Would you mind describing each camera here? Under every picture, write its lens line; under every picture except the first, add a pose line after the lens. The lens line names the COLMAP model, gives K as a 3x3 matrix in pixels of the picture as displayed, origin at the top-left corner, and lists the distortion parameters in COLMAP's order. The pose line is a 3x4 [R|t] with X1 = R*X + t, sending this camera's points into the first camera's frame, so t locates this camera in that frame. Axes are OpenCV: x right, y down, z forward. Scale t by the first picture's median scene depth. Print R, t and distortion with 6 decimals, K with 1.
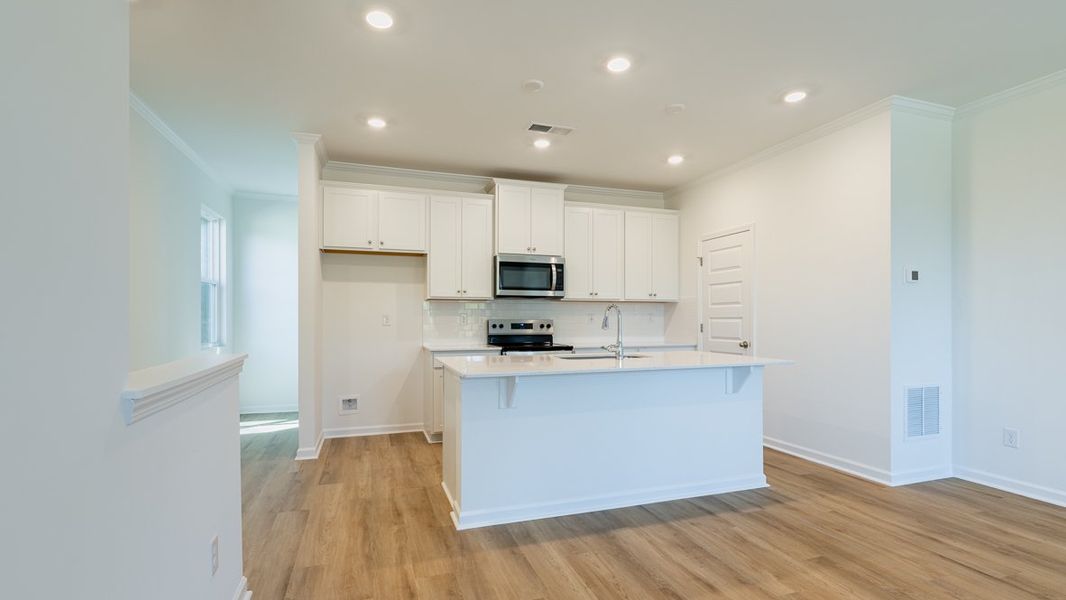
lens RADIAL K [[483.5, 0, 537.0], [0, 483.5, 308.8], [0, 0, 1]] dist [-0.003265, -0.000010]
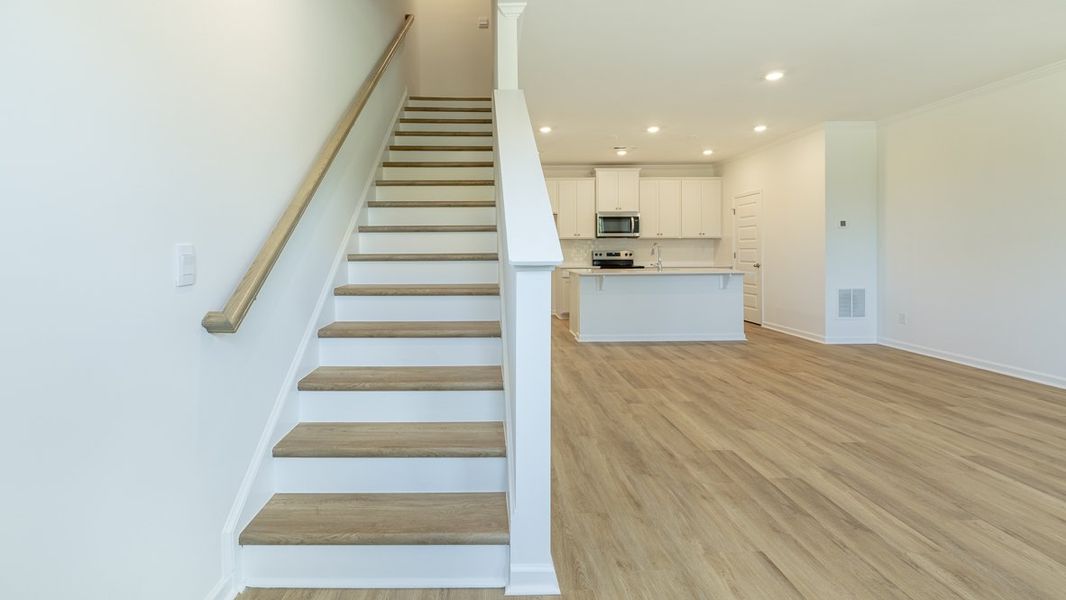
lens RADIAL K [[439.3, 0, 503.1], [0, 439.3, 253.2], [0, 0, 1]] dist [0.000844, 0.000101]
pose [[0.952625, -0.004281, -0.304116, 0.079071], [0.012660, 0.999592, 0.025587, -0.014210], [0.303883, -0.028225, 0.952291, -0.653036]]
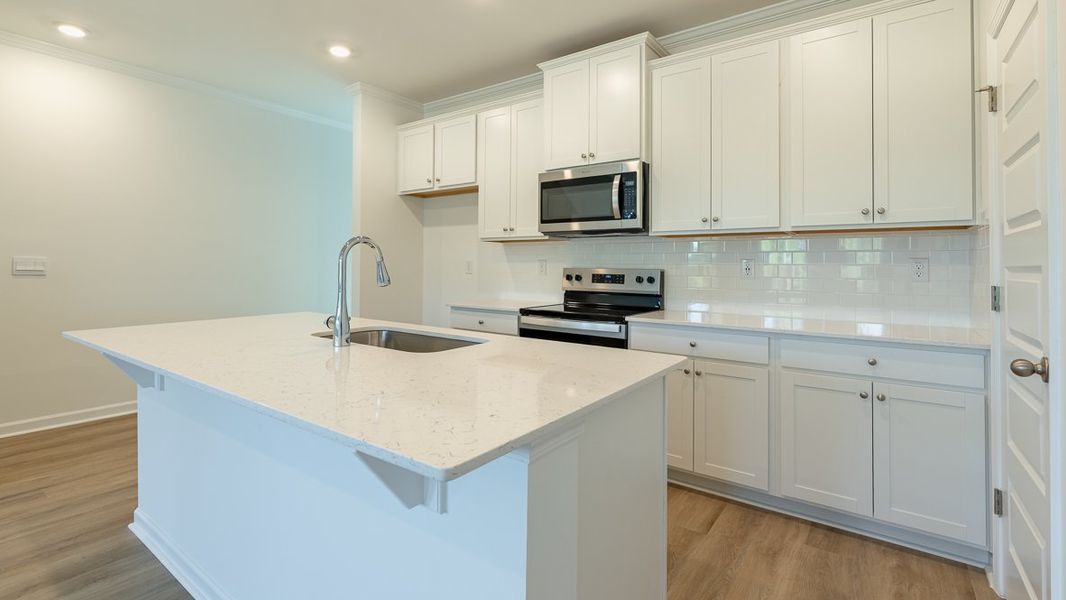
lens RADIAL K [[483.5, 0, 514.0], [0, 483.5, 261.5], [0, 0, 1]] dist [-0.003265, -0.000010]
pose [[0.554681, -0.001237, -0.832062, 0.519594], [0.013860, 0.999874, 0.007753, 0.007750], [0.831948, -0.015833, 0.554628, 0.653017]]
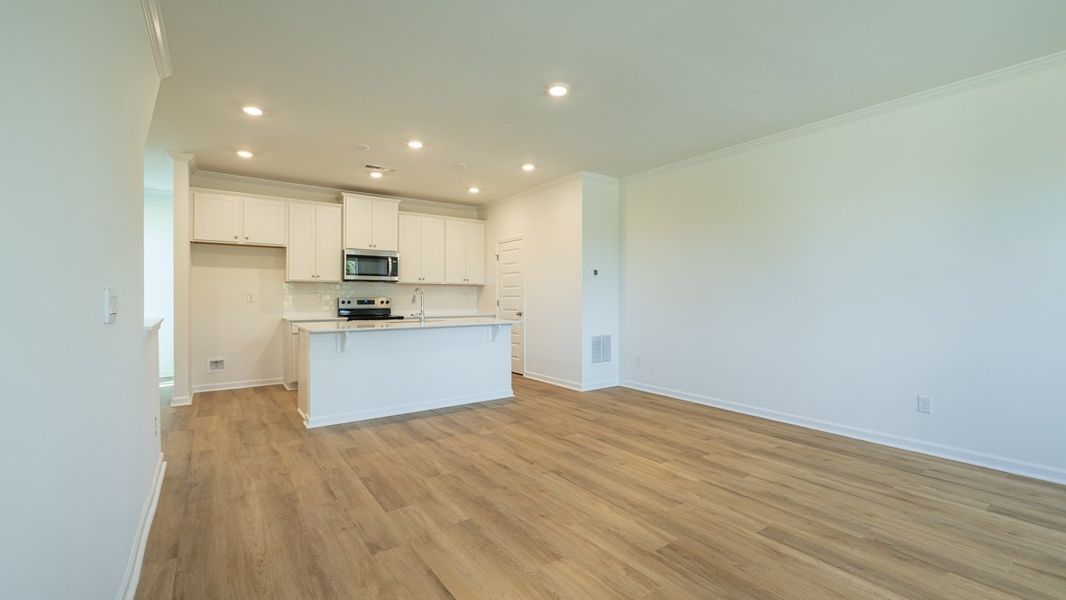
lens RADIAL K [[439.3, 0, 538.3], [0, 439.3, 292.3], [0, 0, 1]] dist [0.000844, 0.000101]
pose [[0.956116, 0.003188, 0.292971, 0.082587], [-0.006110, 0.999940, 0.009058, -0.006971], [-0.292924, -0.010450, 0.956079, -0.364807]]
